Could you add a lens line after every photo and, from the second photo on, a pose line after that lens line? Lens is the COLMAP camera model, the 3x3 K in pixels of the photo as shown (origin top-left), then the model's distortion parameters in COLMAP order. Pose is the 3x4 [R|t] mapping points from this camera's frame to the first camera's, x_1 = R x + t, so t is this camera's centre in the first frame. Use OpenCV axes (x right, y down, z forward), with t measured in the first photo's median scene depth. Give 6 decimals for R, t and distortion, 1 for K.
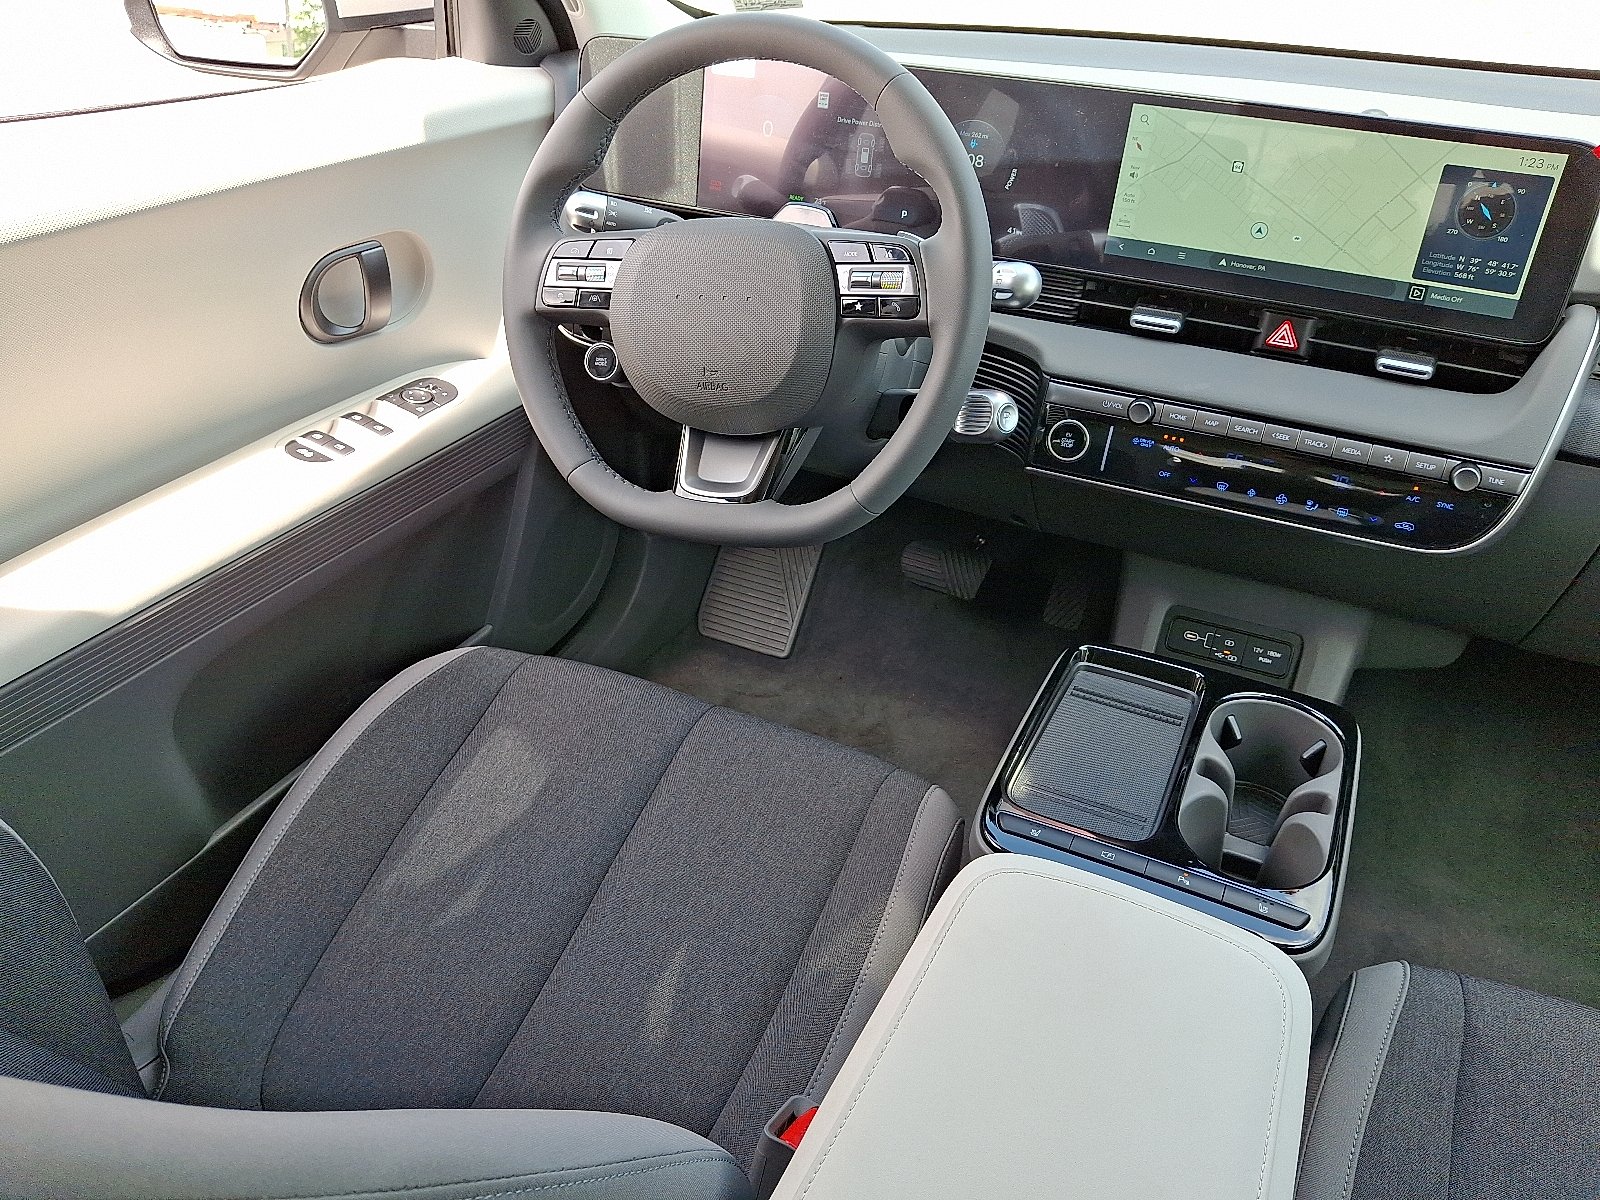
lens RADIAL K [[1186.2, 0, 793.0], [0, 1186.2, 601.3], [0, 0, 1]] dist [0.033151, -0.061771]
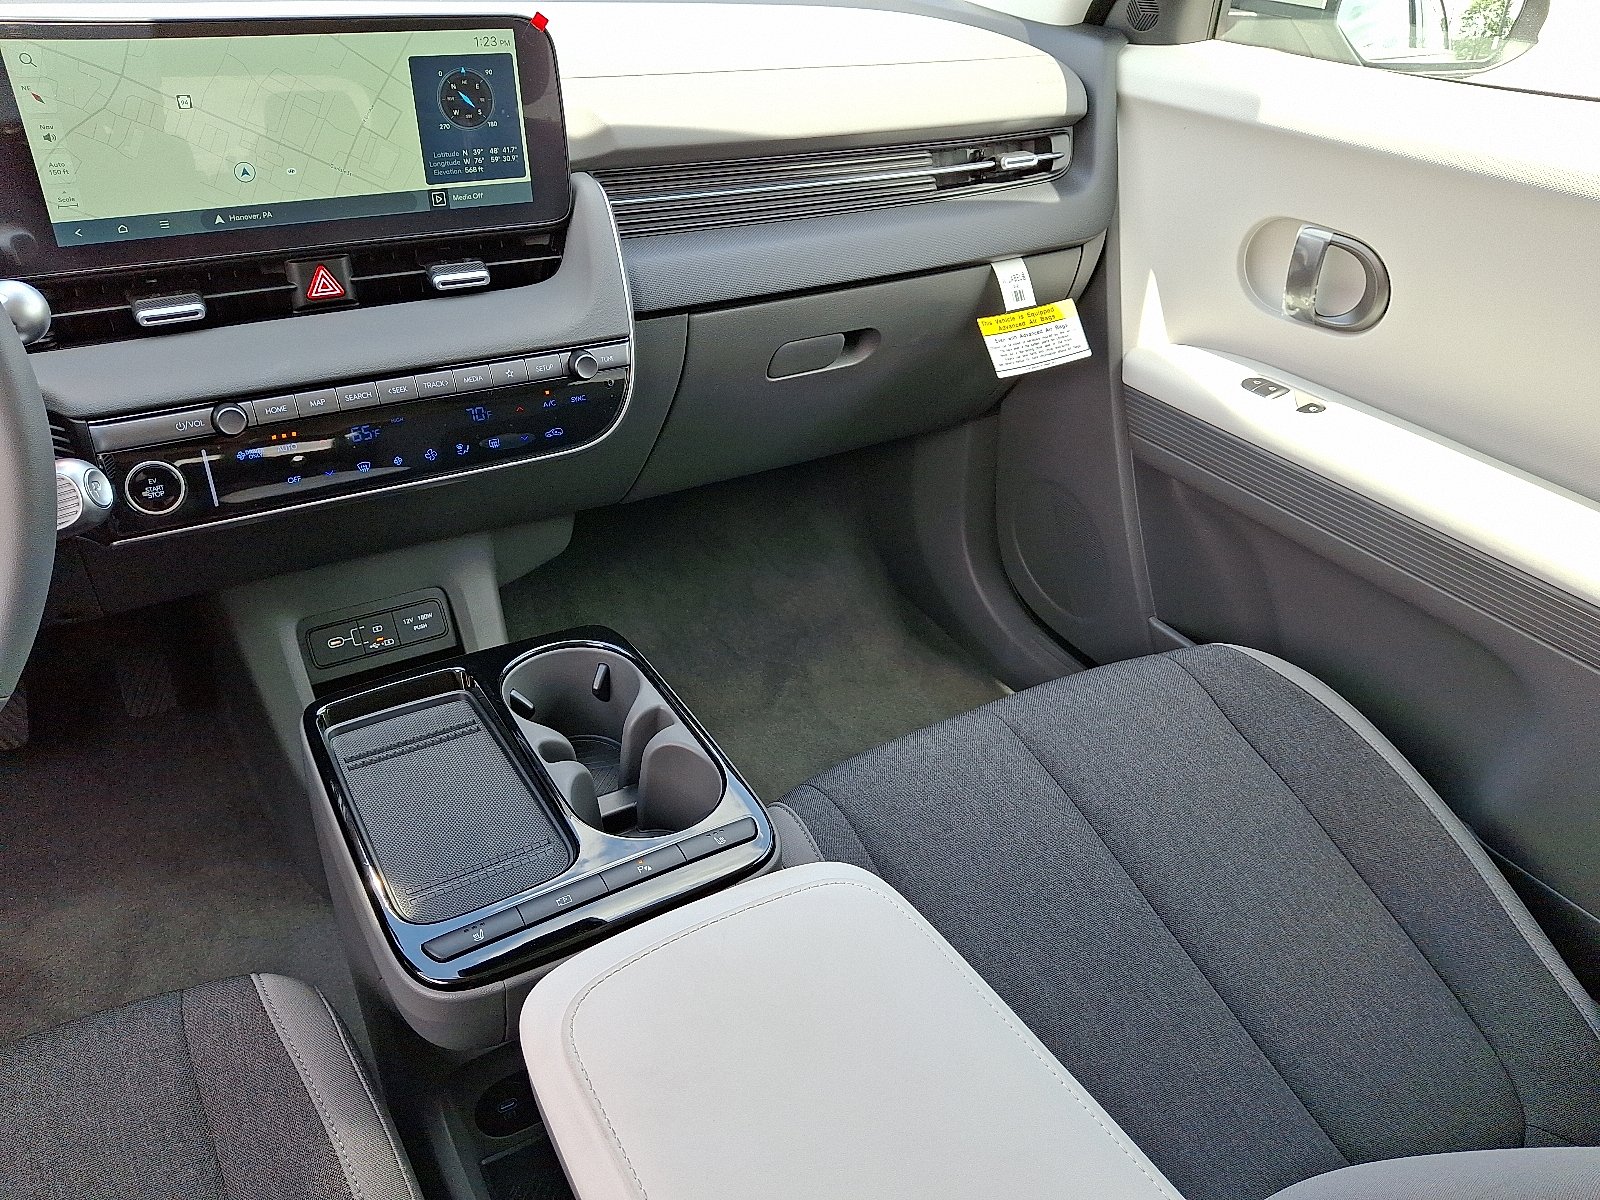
lens RADIAL K [[1186.2, 0, 794.7], [0, 1186.2, 594.0], [0, 0, 1]] dist [0.033151, -0.061771]
pose [[0.559470, -0.448688, 0.696902, -0.102004], [0.428528, 0.876294, 0.220167, -0.071583], [-0.709477, 0.175465, 0.682536, 0.213913]]
